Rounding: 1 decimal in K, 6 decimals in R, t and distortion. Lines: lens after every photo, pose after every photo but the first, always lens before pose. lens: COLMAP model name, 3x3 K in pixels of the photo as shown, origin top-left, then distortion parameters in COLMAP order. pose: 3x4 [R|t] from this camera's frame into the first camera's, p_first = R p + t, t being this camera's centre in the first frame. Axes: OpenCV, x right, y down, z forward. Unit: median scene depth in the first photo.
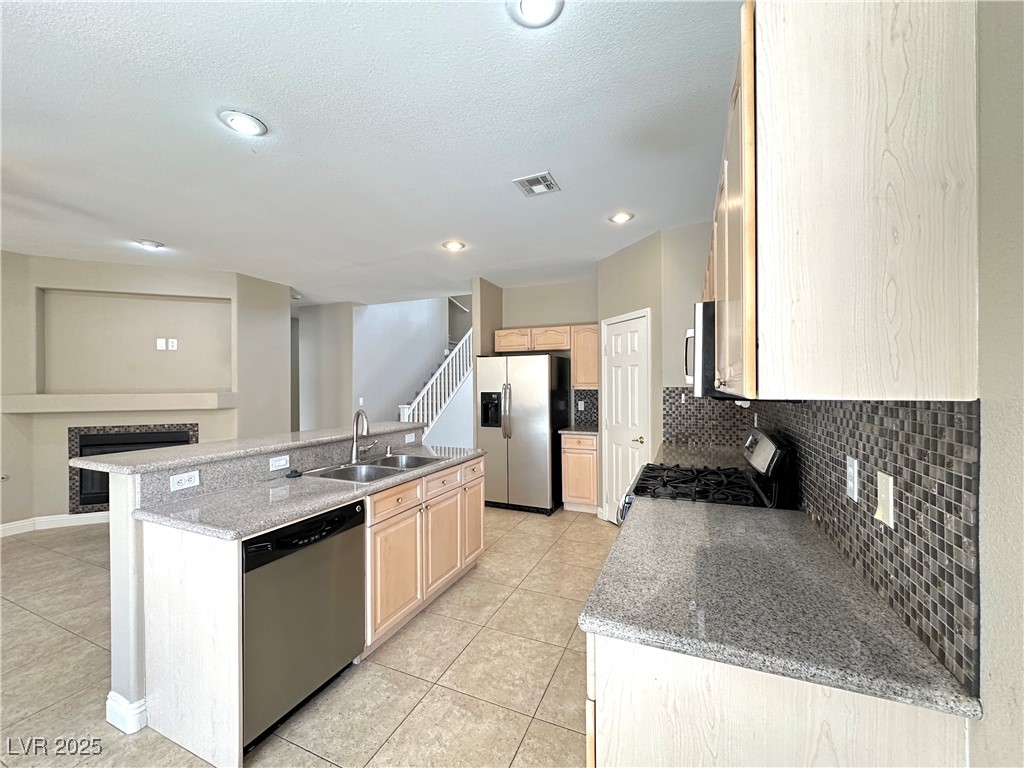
lens RADIAL K [[412.0, 0, 509.3], [0, 412.0, 383.9], [0, 0, 1]] dist [-0.000207, -0.000135]
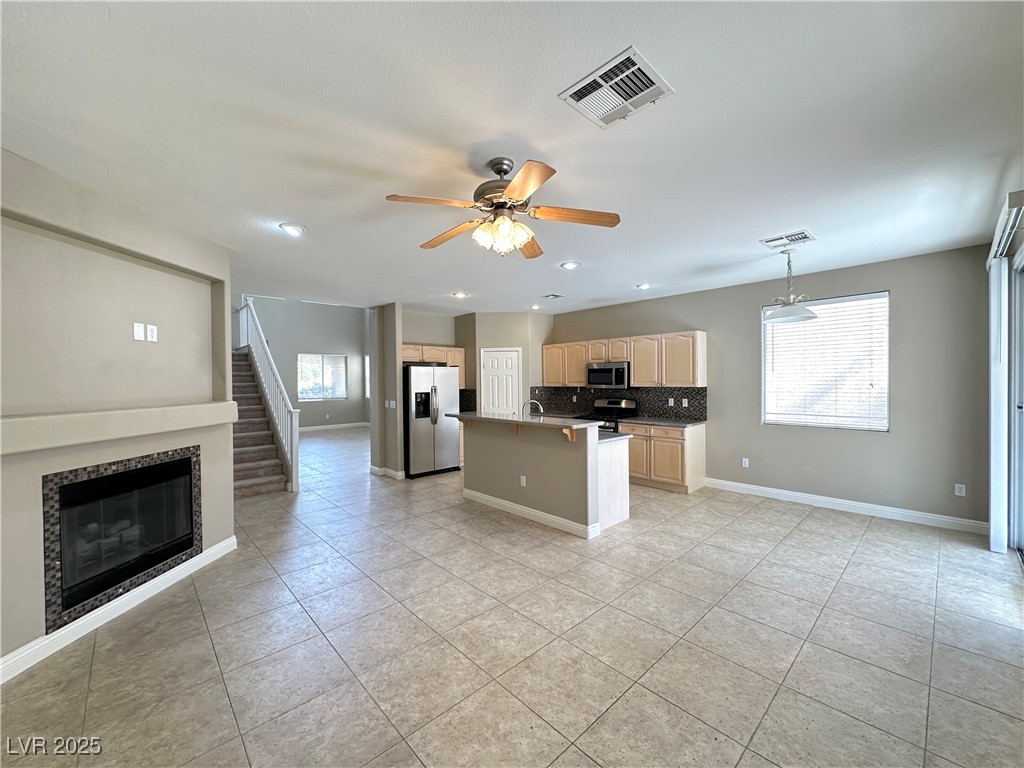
lens RADIAL K [[412.0, 0, 514.5], [0, 412.0, 384.0], [0, 0, 1]] dist [-0.000207, -0.000135]
pose [[0.384716, -0.007435, 0.923005, -1.279020], [0.006371, 0.999965, 0.005399, -0.013557], [-0.923013, 0.003804, 0.384750, 0.208644]]
